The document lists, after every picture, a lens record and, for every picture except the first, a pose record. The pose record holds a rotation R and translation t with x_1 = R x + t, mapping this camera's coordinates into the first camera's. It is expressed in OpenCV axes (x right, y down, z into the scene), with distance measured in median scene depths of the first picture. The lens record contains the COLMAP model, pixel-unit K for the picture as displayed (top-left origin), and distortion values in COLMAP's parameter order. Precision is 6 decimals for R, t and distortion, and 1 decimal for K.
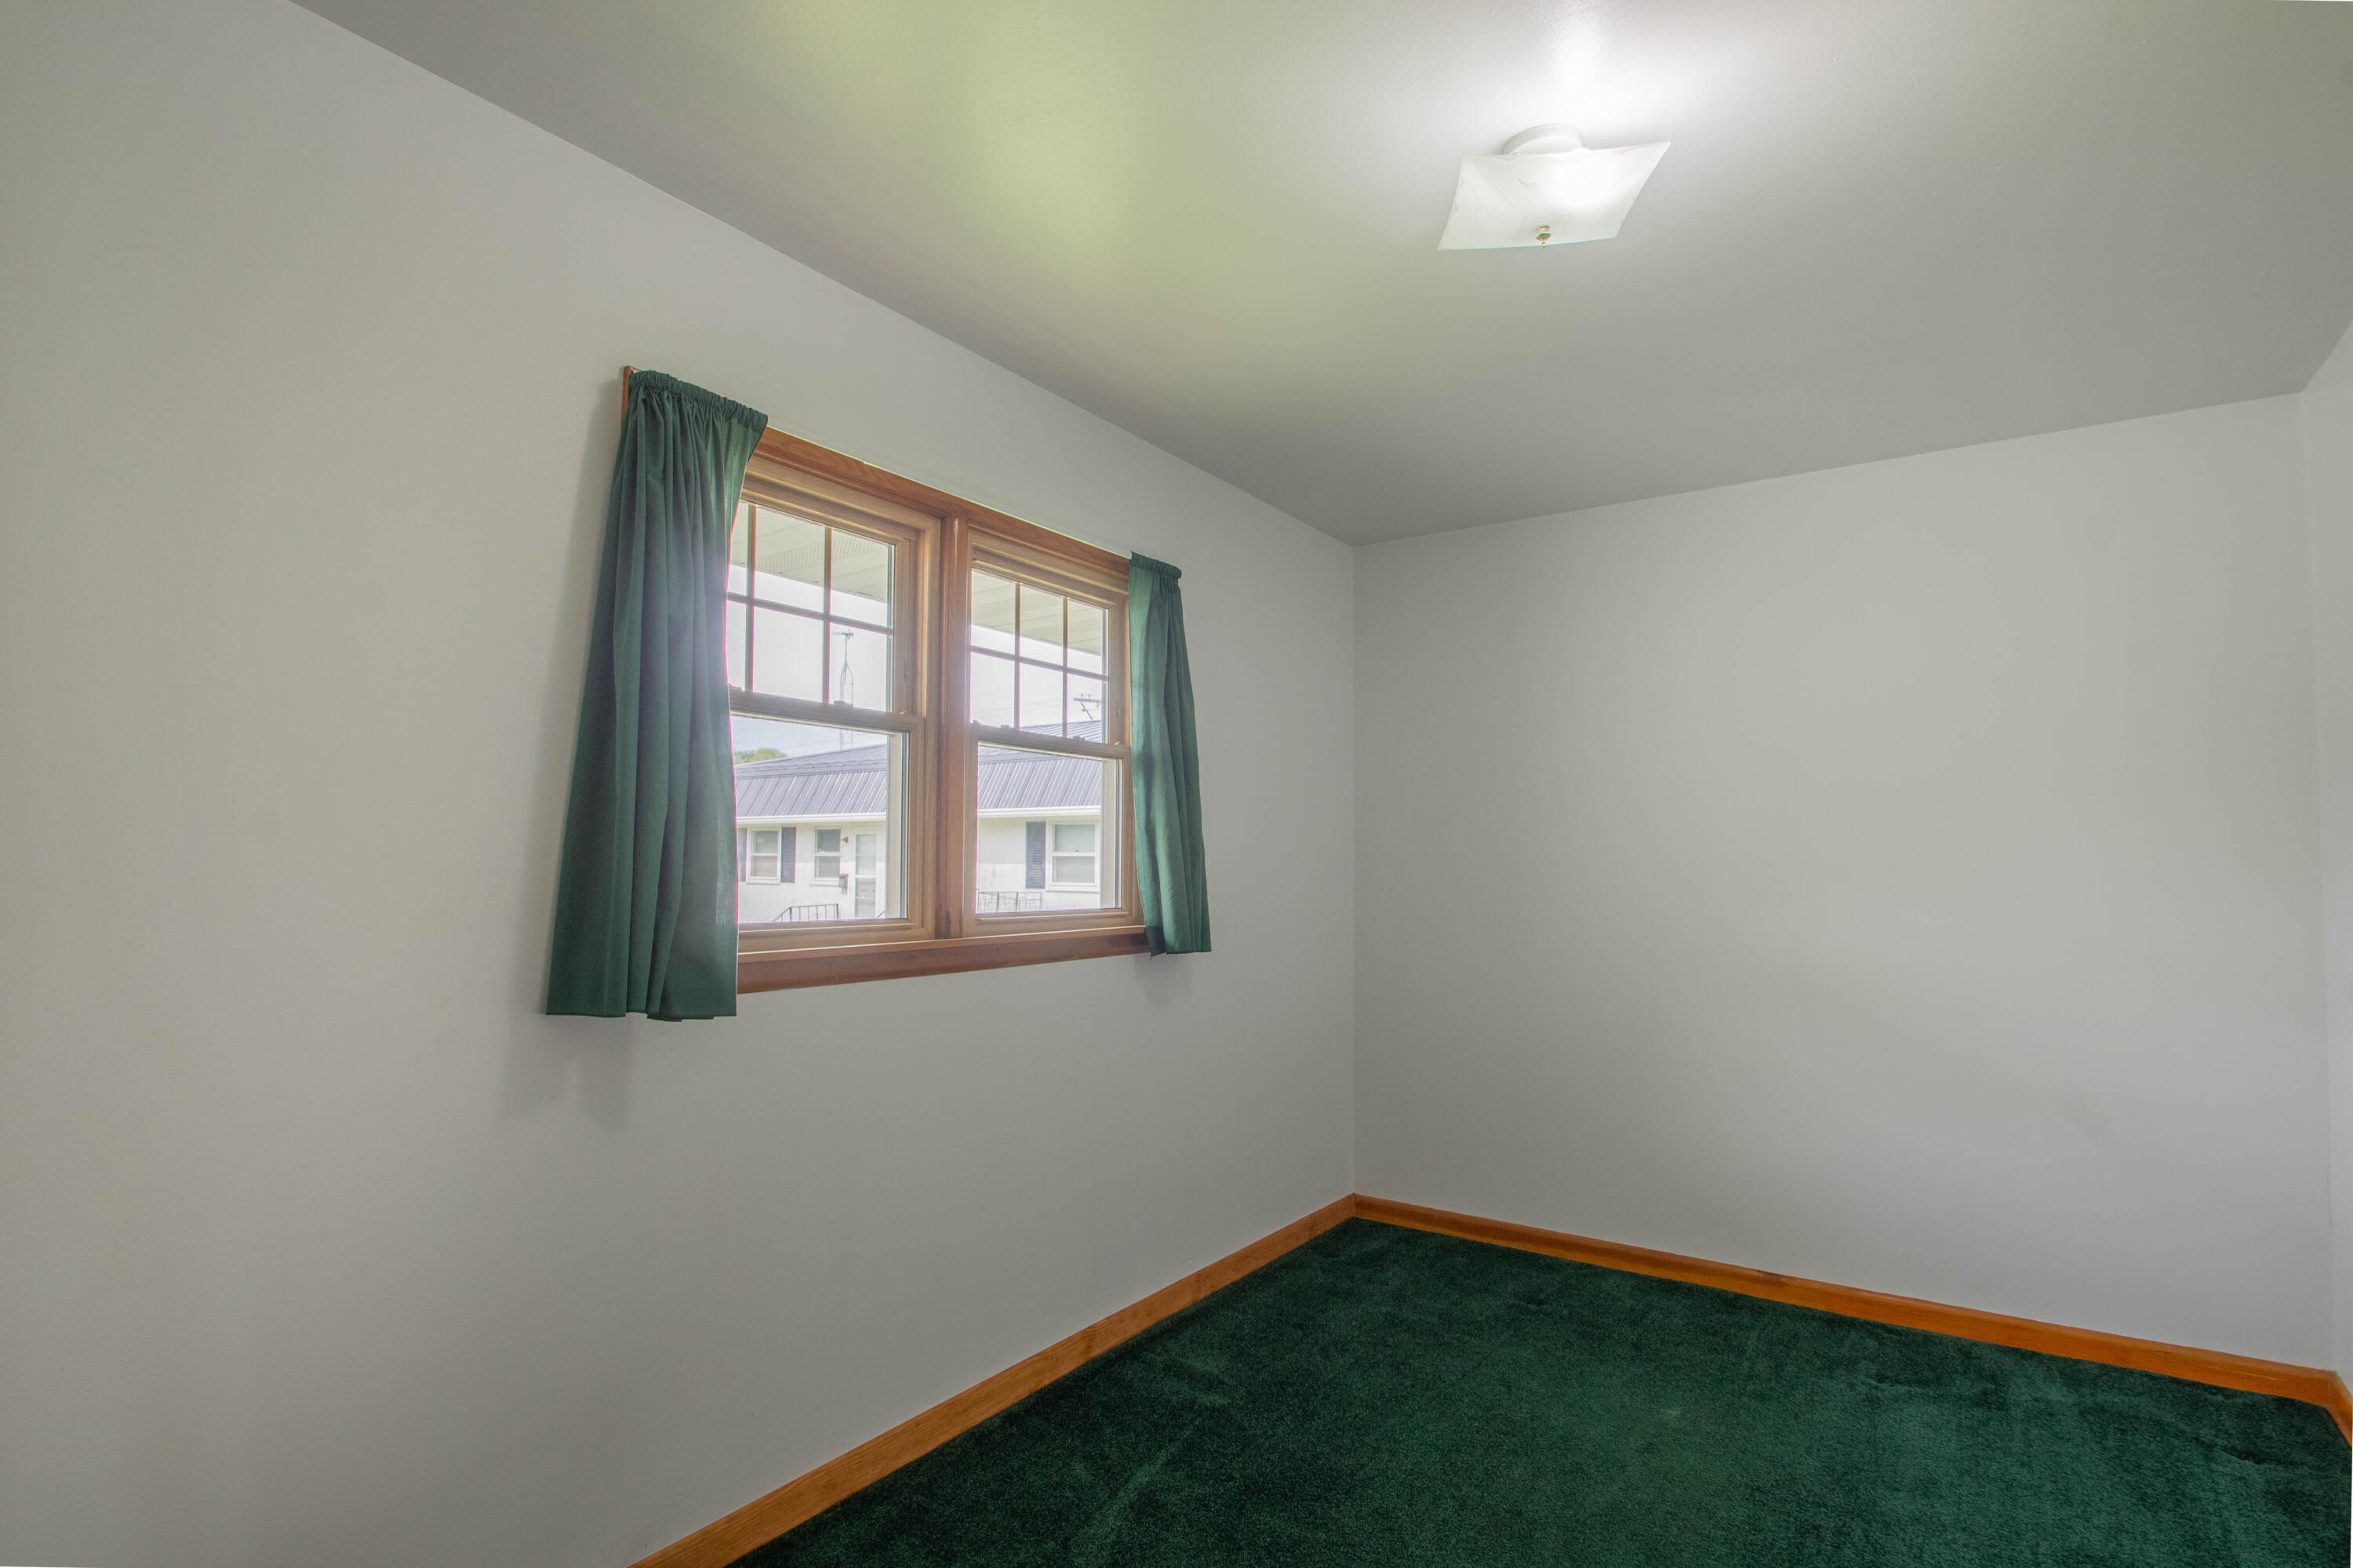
lens RADIAL K [[1134.9, 0, 1179.9], [0, 1134.9, 818.7], [0, 0, 1]] dist [0.007781, -0.019061]
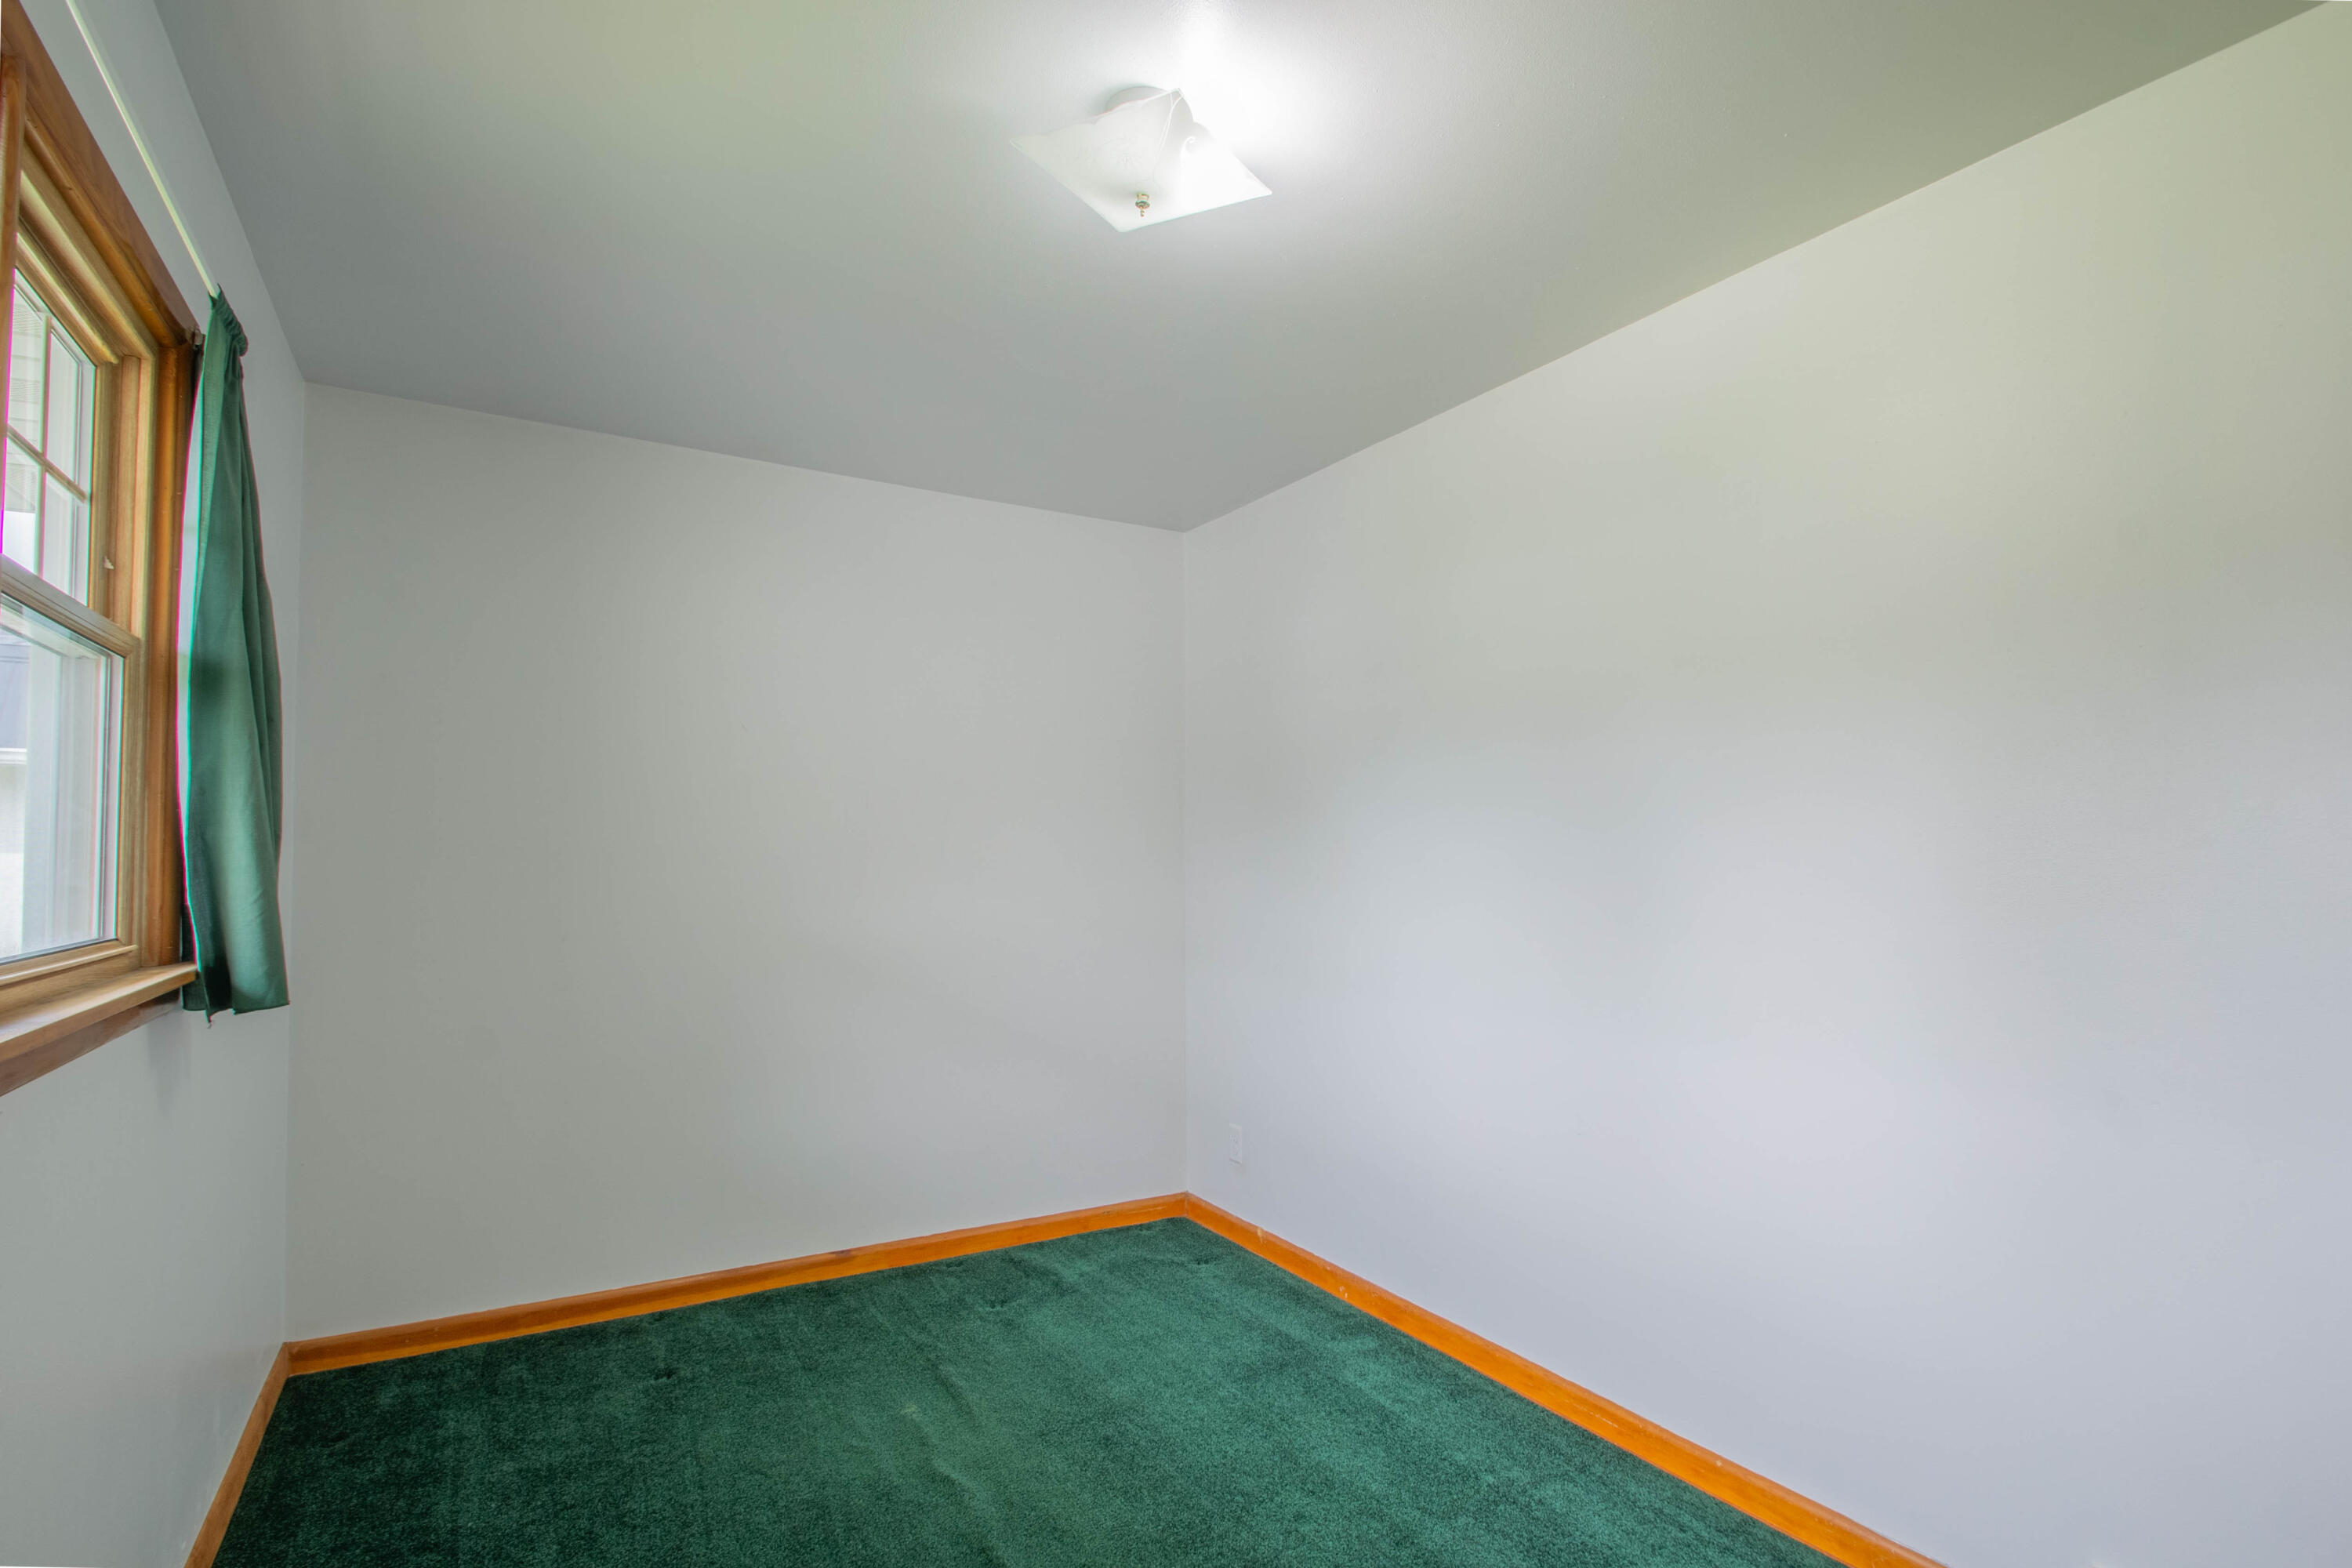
lens RADIAL K [[1134.4, 0, 1179.4], [0, 1134.4, 818.7], [0, 0, 1]] dist [0.007781, -0.019061]
pose [[0.421047, 0.020486, 0.906807, -0.306236], [-0.034843, 0.999372, -0.006399, 0.006308], [-0.906369, -0.028902, 0.421497, 0.320453]]
